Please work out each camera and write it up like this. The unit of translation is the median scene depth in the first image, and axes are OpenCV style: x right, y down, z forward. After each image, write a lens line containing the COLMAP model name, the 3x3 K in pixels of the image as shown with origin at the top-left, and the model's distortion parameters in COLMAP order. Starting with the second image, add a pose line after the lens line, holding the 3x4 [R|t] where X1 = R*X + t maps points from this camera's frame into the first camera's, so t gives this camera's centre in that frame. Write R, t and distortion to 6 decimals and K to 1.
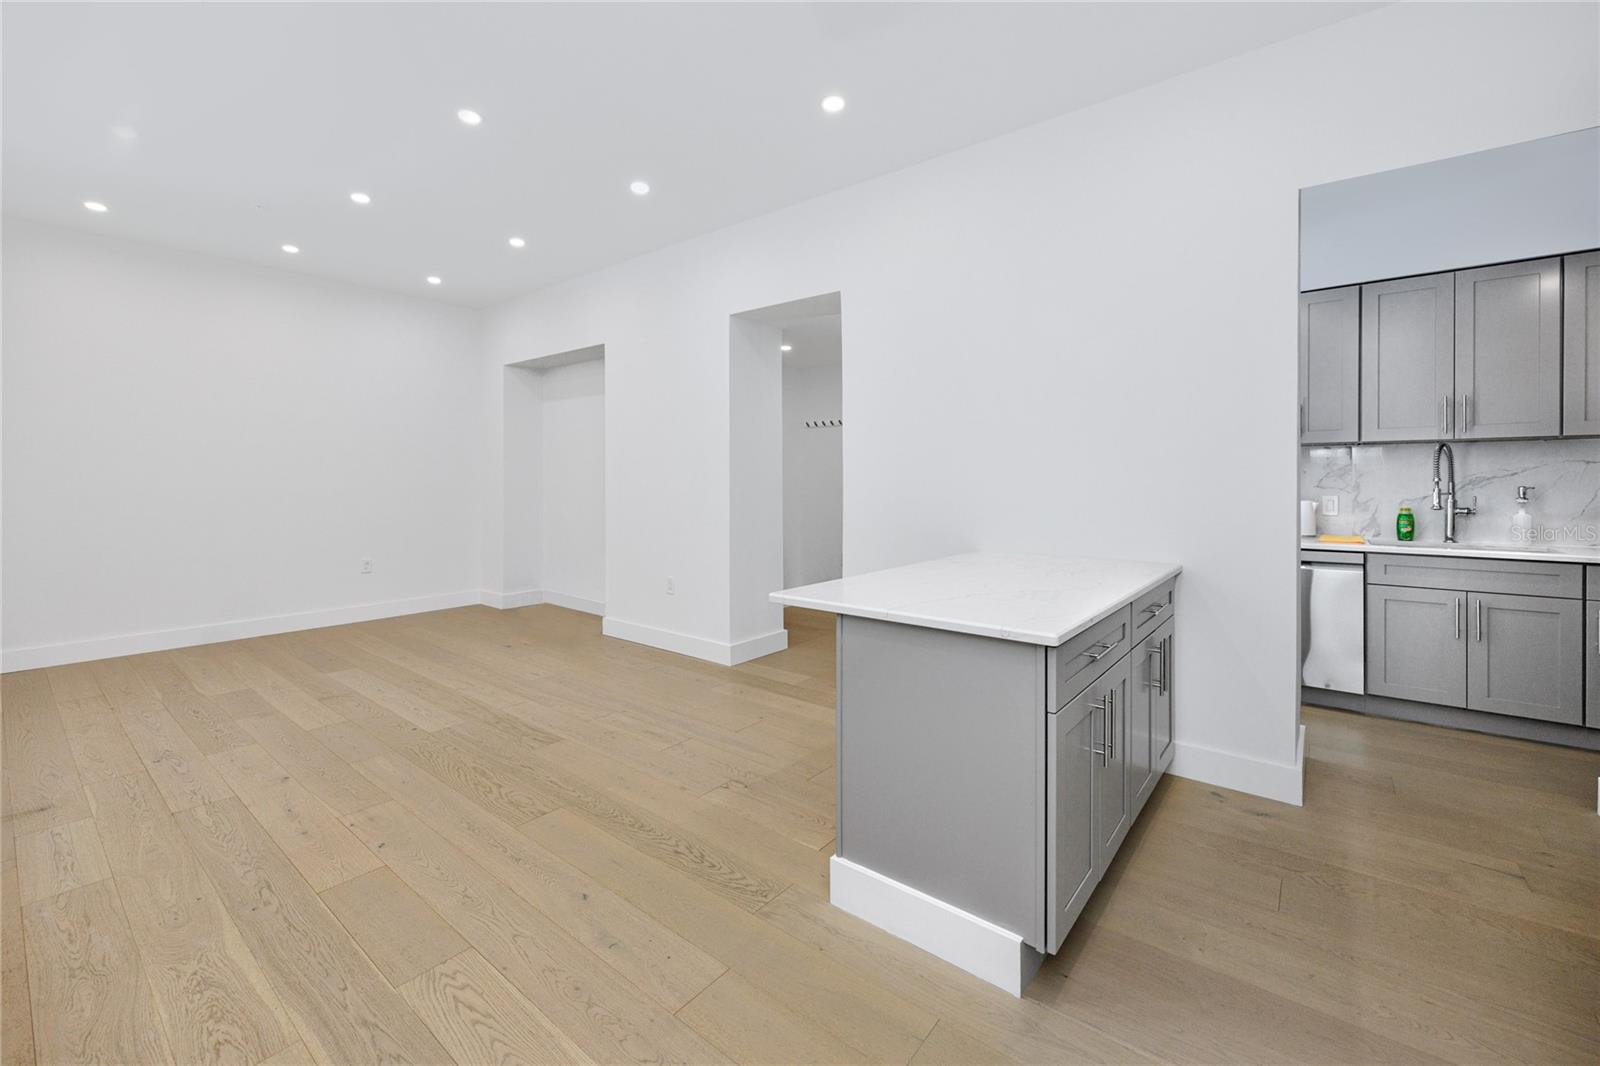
lens RADIAL K [[659.3, 0, 801.1], [0, 659.3, 487.1], [0, 0, 1]] dist [0.000820, 0.000373]
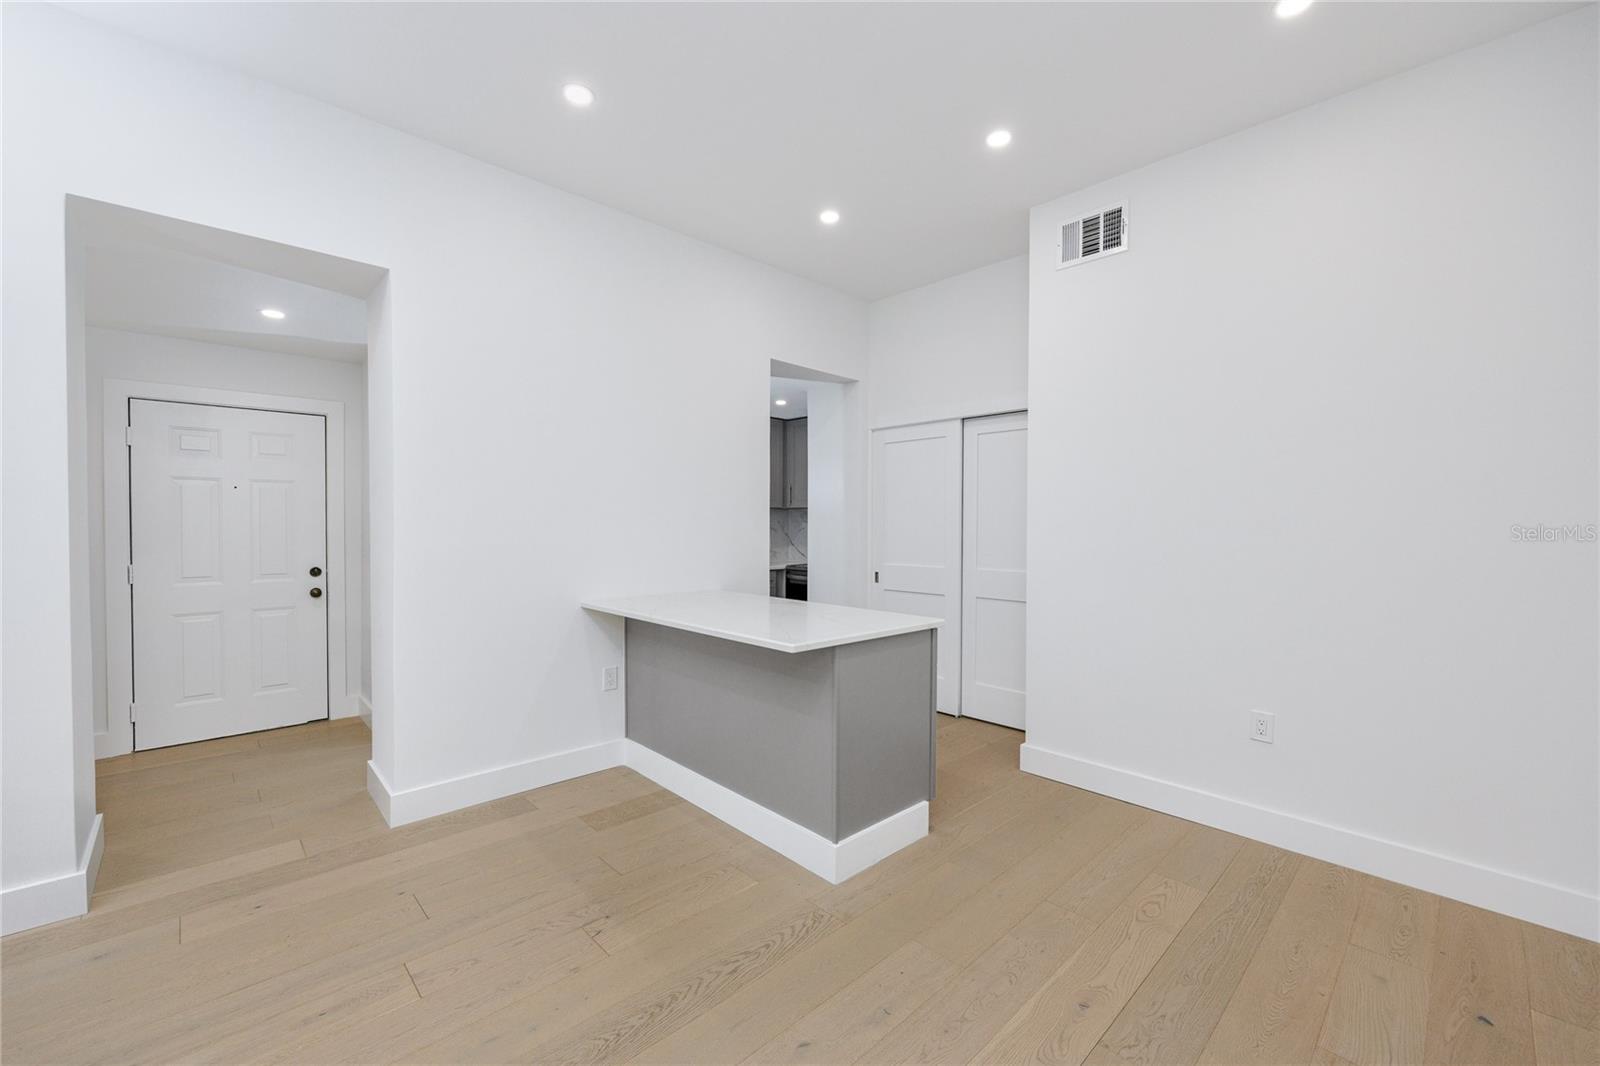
lens RADIAL K [[642.2, 0, 800.0], [0, 642.2, 533.0], [0, 0, 1]] dist [0.001000, 0.000270]
pose [[0.138043, -0.009526, 0.990380, -0.769461], [0.008152, 0.999931, 0.008481, -0.018764], [-0.990393, 0.006903, 0.138111, 0.611195]]
